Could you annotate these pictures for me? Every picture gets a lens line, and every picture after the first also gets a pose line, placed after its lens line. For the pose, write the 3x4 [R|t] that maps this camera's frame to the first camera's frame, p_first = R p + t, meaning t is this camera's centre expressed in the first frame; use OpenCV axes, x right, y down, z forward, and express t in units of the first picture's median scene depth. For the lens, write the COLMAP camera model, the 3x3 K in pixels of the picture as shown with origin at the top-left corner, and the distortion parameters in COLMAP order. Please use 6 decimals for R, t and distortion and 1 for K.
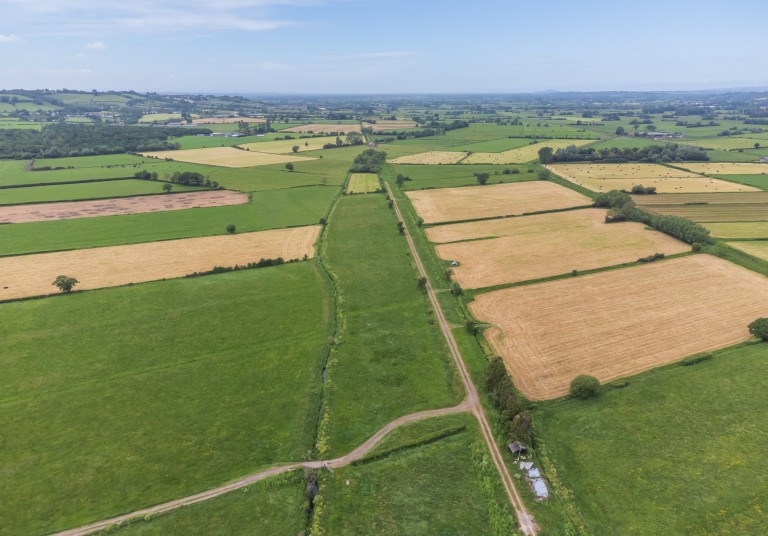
lens RADIAL K [[572.8, 0, 385.2], [0, 572.8, 268.2], [0, 0, 1]] dist [0.017322, -0.002636]
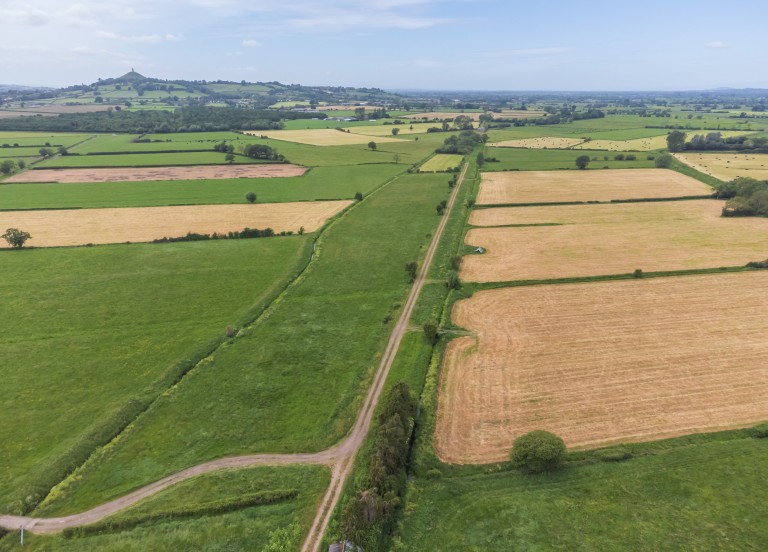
lens RADIAL K [[567.4, 0, 385.8], [0, 567.4, 277.2], [0, 0, 1]] dist [0.011352, 0.008678]
pose [[0.970094, 0.081840, -0.228516, 0.095743], [-0.076967, 0.996577, 0.030174, 0.007826], [0.230203, -0.011683, 0.973072, 0.125015]]
